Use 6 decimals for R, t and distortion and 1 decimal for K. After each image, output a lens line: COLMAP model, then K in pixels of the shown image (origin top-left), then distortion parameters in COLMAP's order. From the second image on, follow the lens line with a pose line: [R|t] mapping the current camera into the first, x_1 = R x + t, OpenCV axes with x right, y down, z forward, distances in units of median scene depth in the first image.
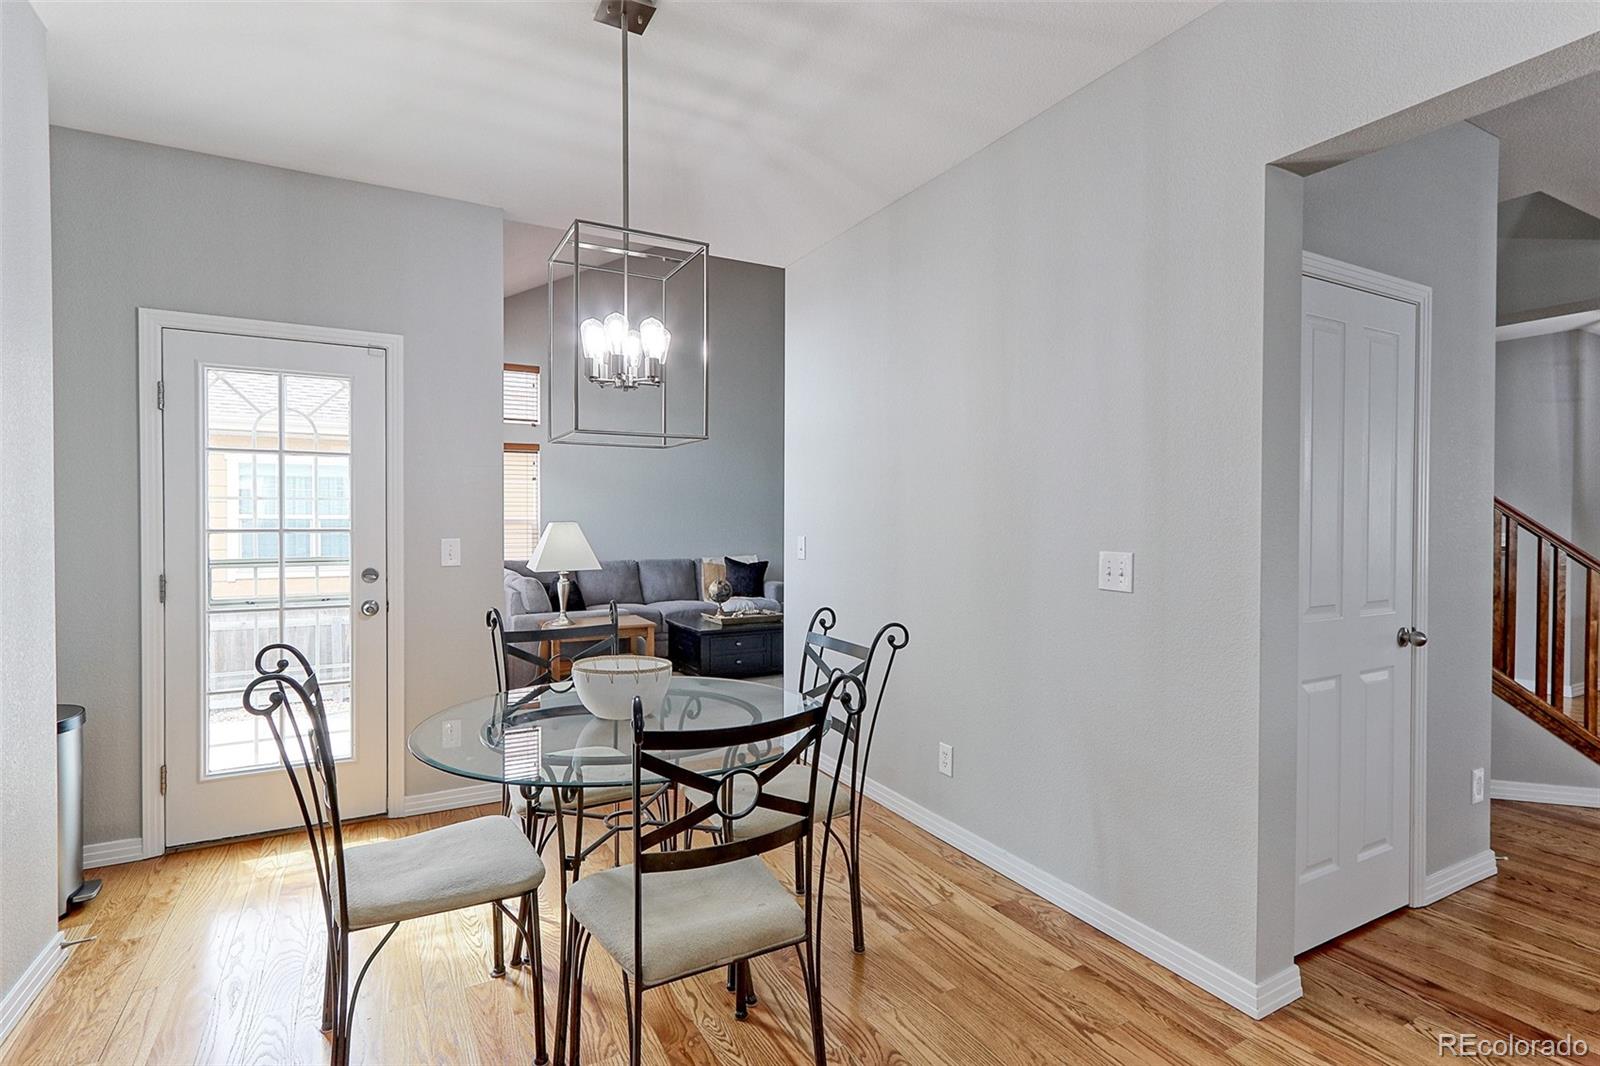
lens RADIAL K [[779.7, 0, 783.6], [0, 779.7, 525.7], [0, 0, 1]] dist [0.005374, 0.000402]
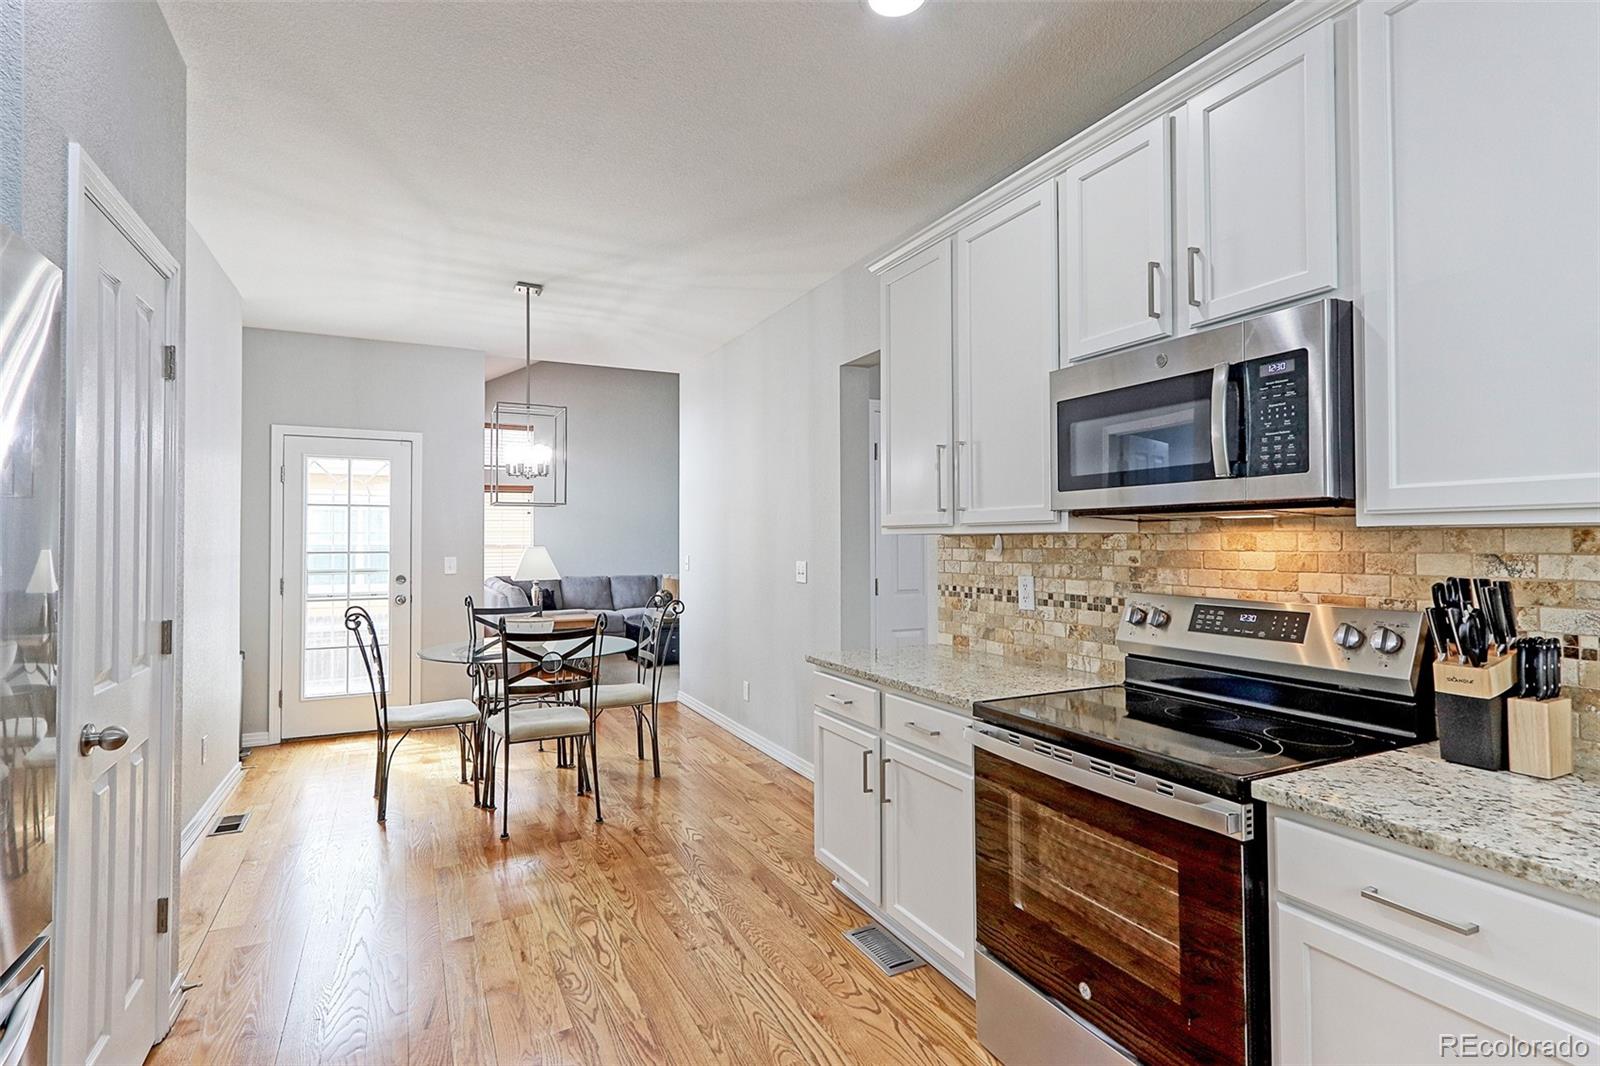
lens RADIAL K [[779.7, 0, 783.6], [0, 779.7, 525.7], [0, 0, 1]] dist [0.005374, 0.000402]
pose [[0.999240, -0.006608, -0.038425, 0.363196], [0.005484, 0.999556, -0.029288, 0.003004], [0.038601, 0.029055, 0.998832, -0.656912]]
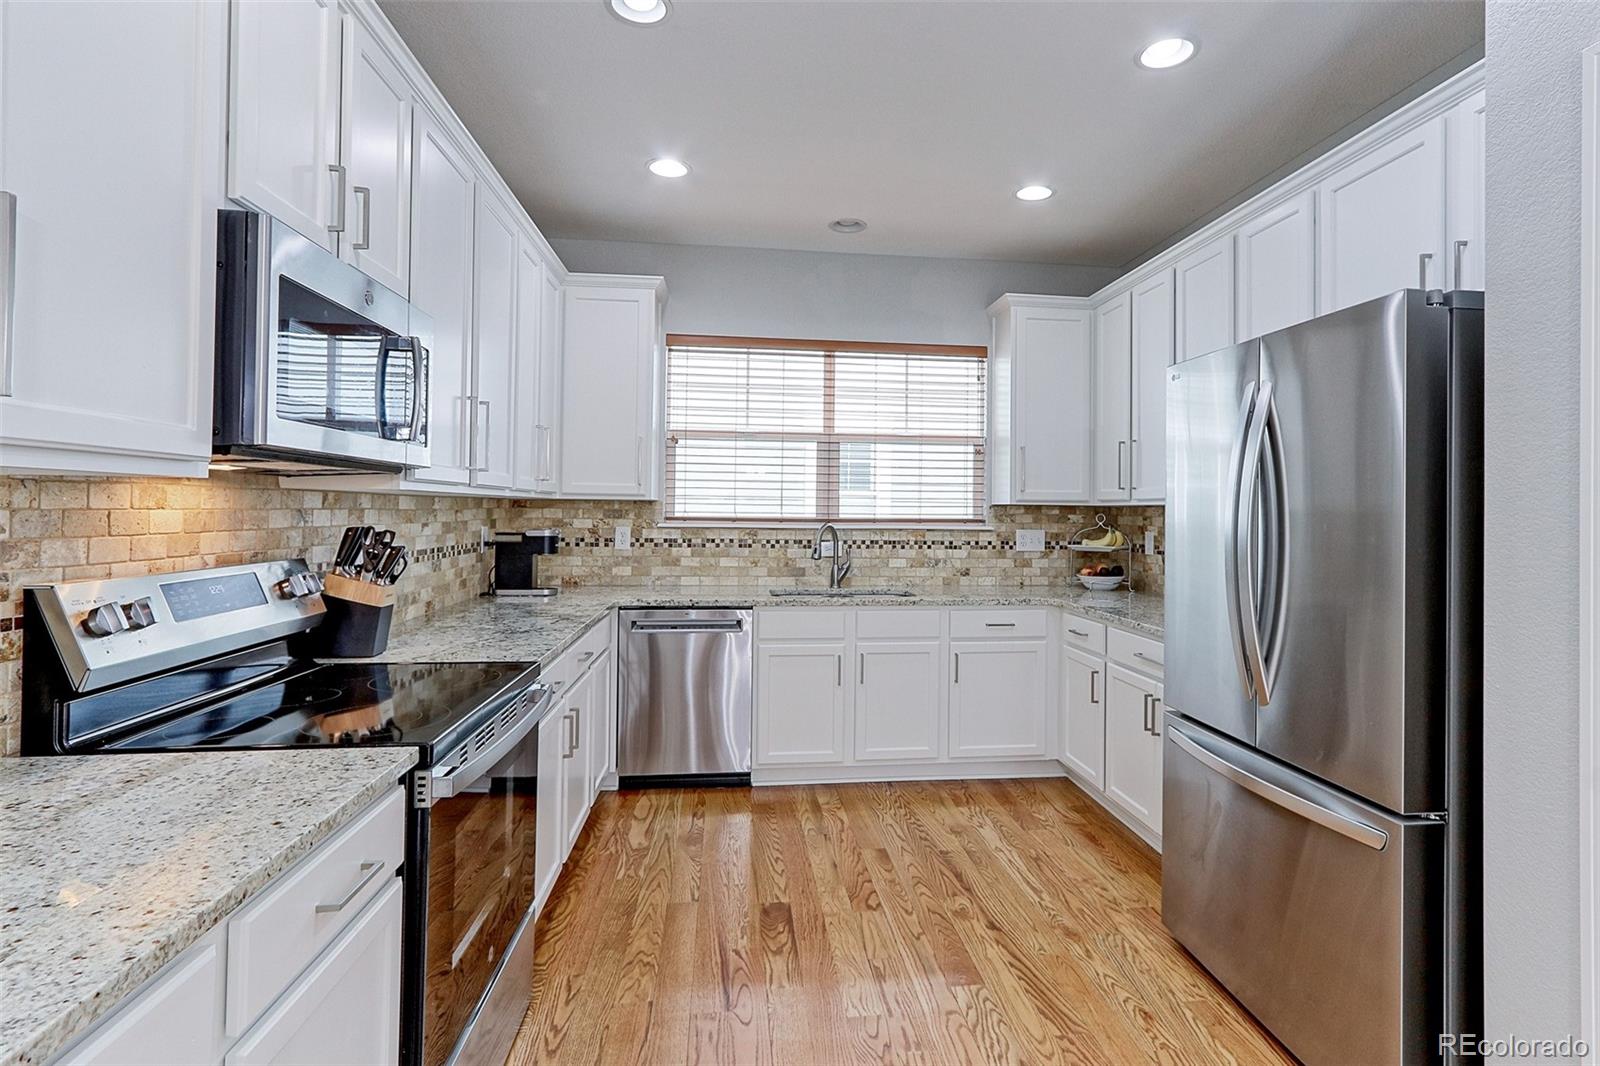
lens RADIAL K [[779.7, 0, 783.6], [0, 779.7, 525.7], [0, 0, 1]] dist [0.005374, 0.000402]
pose [[0.877781, 0.029749, -0.478138, 0.694145], [-0.022603, 0.999530, 0.020695, 0.007539], [0.478529, -0.007358, 0.878041, -1.234521]]
